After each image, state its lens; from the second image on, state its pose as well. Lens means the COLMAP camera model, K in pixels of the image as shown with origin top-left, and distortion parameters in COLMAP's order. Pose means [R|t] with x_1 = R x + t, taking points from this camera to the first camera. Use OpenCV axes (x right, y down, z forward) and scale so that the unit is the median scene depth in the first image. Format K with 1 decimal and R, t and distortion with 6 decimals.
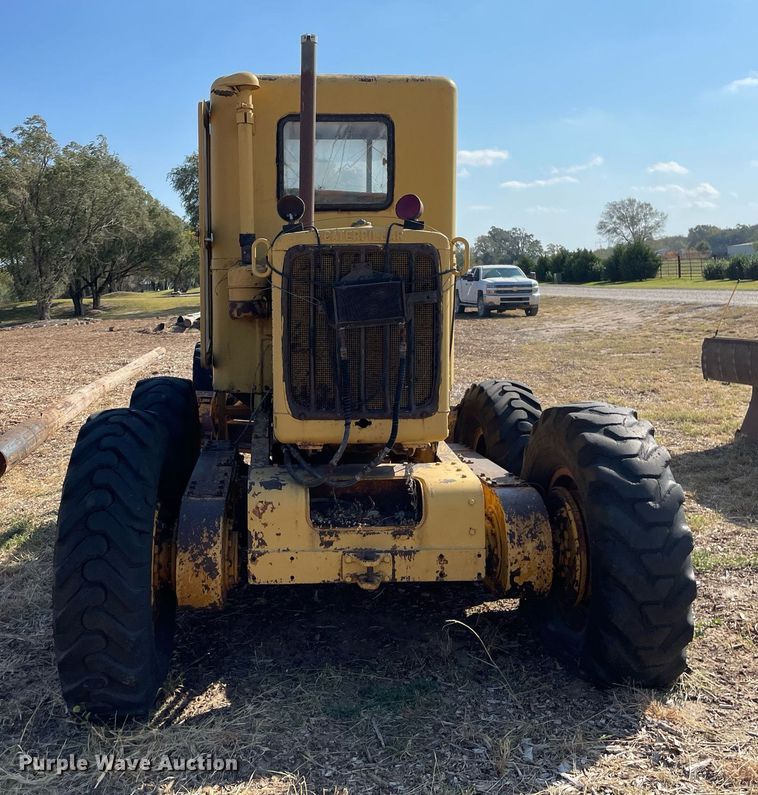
lens RADIAL K [[878.6, 0, 300.7], [0, 878.6, 352.8], [0, 0, 1]] dist [0.100757, -0.022152]
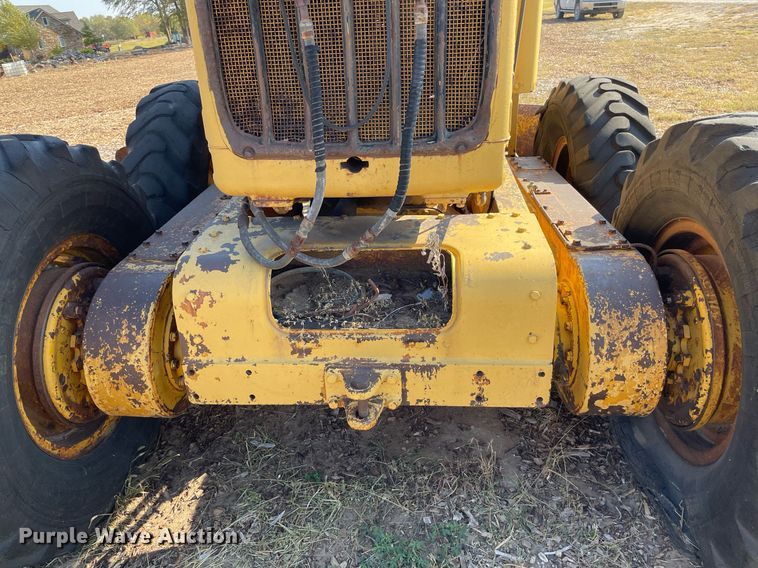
lens RADIAL K [[574.6, 0, 375.2], [0, 574.6, 265.4], [0, 0, 1]] dist [0.100052, -0.132098]
pose [[0.993957, 0.012937, -0.109006, 0.124428], [0.024420, 0.942088, 0.334474, 0.015761], [0.107020, -0.335115, 0.936079, 0.610455]]
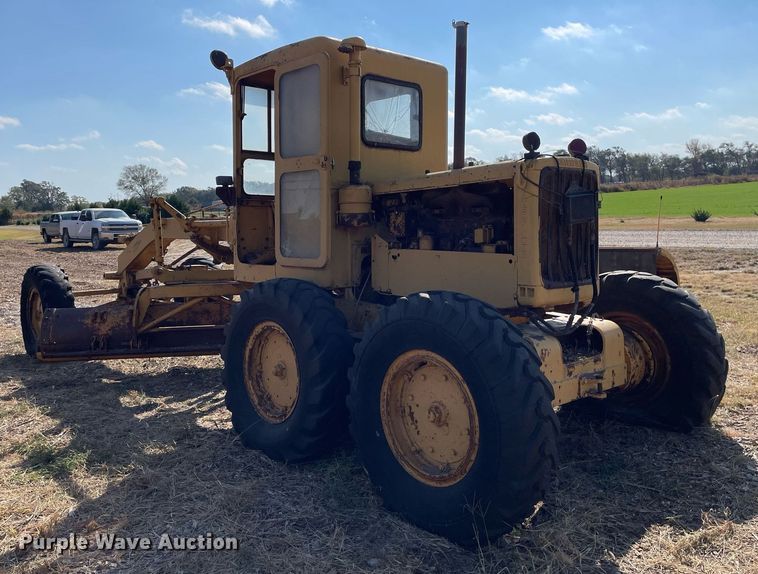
lens RADIAL K [[675.5, 0, 357.2], [0, 675.5, 237.0], [0, 0, 1]] dist [0.013817, 0.003669]
pose [[0.774909, -0.007489, 0.632029, -0.910265], [0.047929, 0.997747, -0.046942, 0.027423], [-0.630253, 0.066668, 0.773522, 0.335928]]
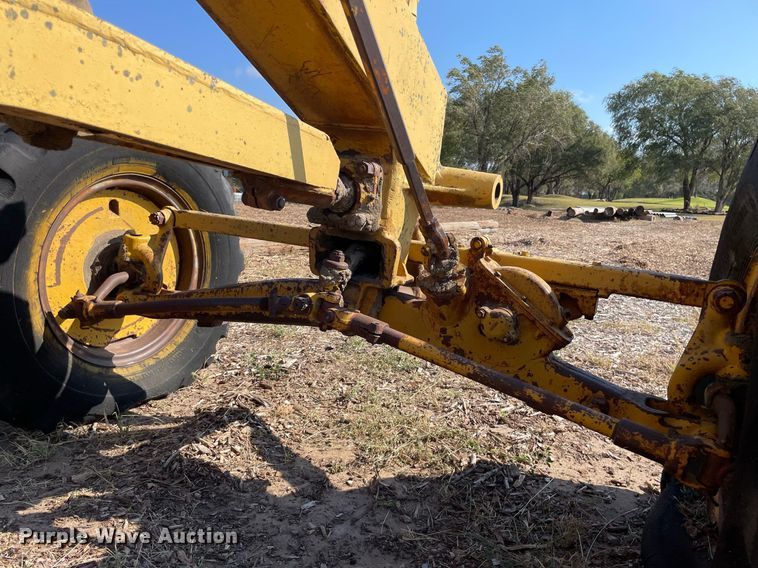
lens RADIAL K [[574.6, 0, 375.2], [0, 574.6, 265.4], [0, 0, 1]] dist [0.100052, -0.132098]
pose [[0.856311, 0.154317, -0.492867, 0.222613], [-0.131913, 0.988015, 0.080160, 0.039552], [0.499330, -0.003627, 0.866404, 2.398753]]
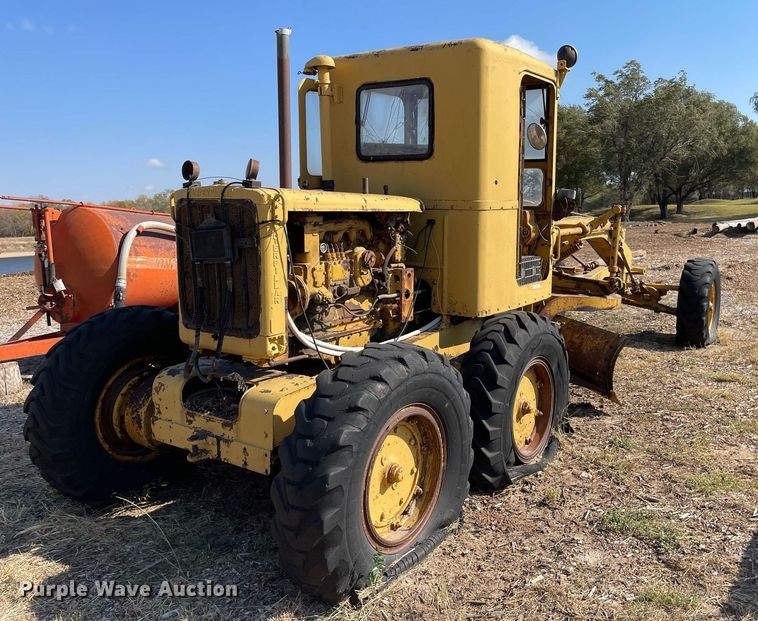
lens RADIAL K [[685.1, 0, 428.0], [0, 685.1, 278.9], [0, 0, 1]] dist [0.052035, -0.007409]
pose [[0.809571, 0.082943, -0.581133, 0.890668], [-0.053783, 0.996284, 0.067271, -0.088768], [0.584553, -0.023205, 0.811024, 0.350358]]
